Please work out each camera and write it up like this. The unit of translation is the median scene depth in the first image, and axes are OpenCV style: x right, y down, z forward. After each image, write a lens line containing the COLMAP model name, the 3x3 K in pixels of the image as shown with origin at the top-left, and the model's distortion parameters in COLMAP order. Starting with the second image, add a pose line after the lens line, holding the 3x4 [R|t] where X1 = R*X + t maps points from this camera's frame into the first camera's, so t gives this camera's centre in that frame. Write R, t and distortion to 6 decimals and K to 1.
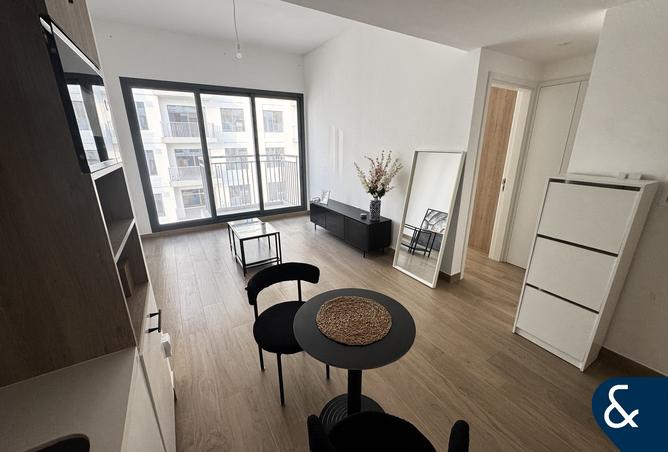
lens RADIAL K [[267.1, 0, 334.0], [0, 267.1, 226.0], [0, 0, 1]] dist [-0.000660, -0.000070]
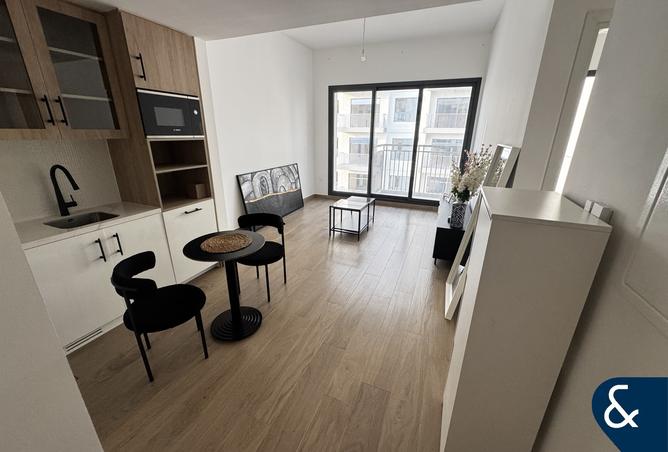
lens RADIAL K [[267.1, 0, 334.0], [0, 267.1, 226.0], [0, 0, 1]] dist [-0.000660, -0.000070]
pose [[0.589556, 0.277588, -0.758531, 0.457550], [-0.255552, 0.954955, 0.150846, -0.041566], [0.766236, 0.104912, 0.633937, 0.139408]]
